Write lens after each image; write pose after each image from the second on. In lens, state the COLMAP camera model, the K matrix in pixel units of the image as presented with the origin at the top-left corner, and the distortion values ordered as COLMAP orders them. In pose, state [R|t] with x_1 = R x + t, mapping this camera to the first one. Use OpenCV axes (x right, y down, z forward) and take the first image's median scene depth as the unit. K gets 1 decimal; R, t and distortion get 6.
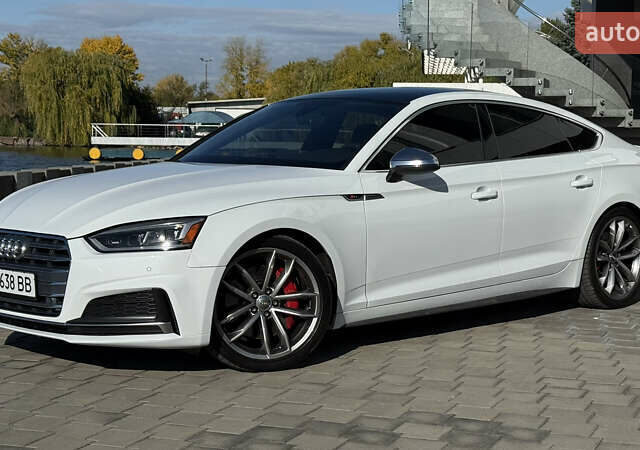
lens RADIAL K [[1243.2, 0, 372.6], [0, 1243.2, 225.9], [0, 0, 1]] dist [0.138164, 0.060919]
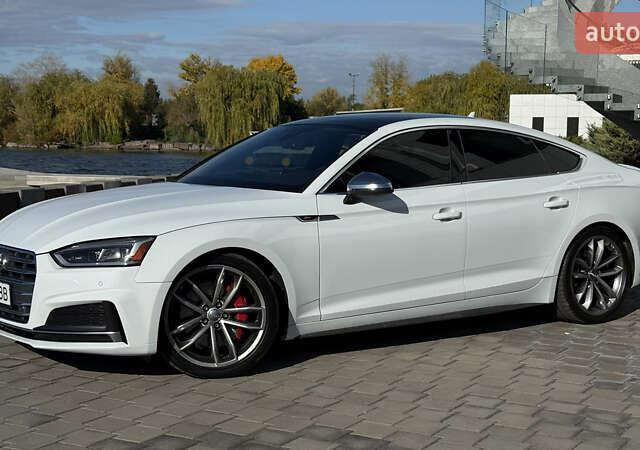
lens RADIAL K [[1107.1, 0, 320.0], [0, 1107.1, 225.0], [0, 0, 1]] dist [0.131348, 0.057271]
pose [[0.986198, 0.015503, -0.164844, 0.162835], [-0.014977, 0.999878, 0.004431, -0.022846], [0.164892, -0.001901, 0.986310, 0.056614]]
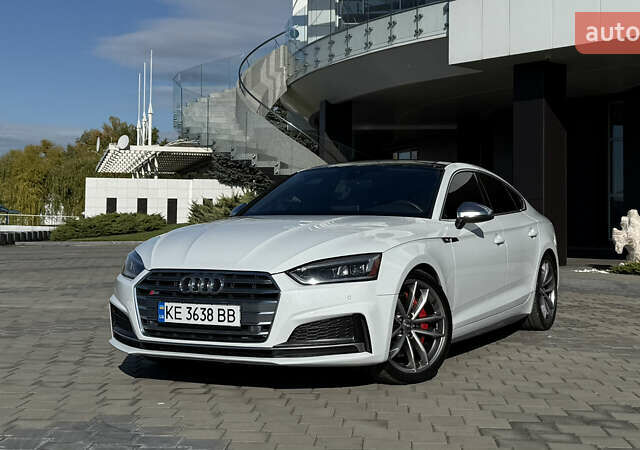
lens RADIAL K [[950.8, 0, 367.9], [0, 950.8, 172.0], [0, 0, 1]] dist [0.156757, -0.090824]
pose [[0.942568, 0.015776, 0.333640, -0.436721], [0.026021, 0.992380, -0.120436, 0.024357], [-0.332998, 0.122200, 0.934976, 0.122198]]
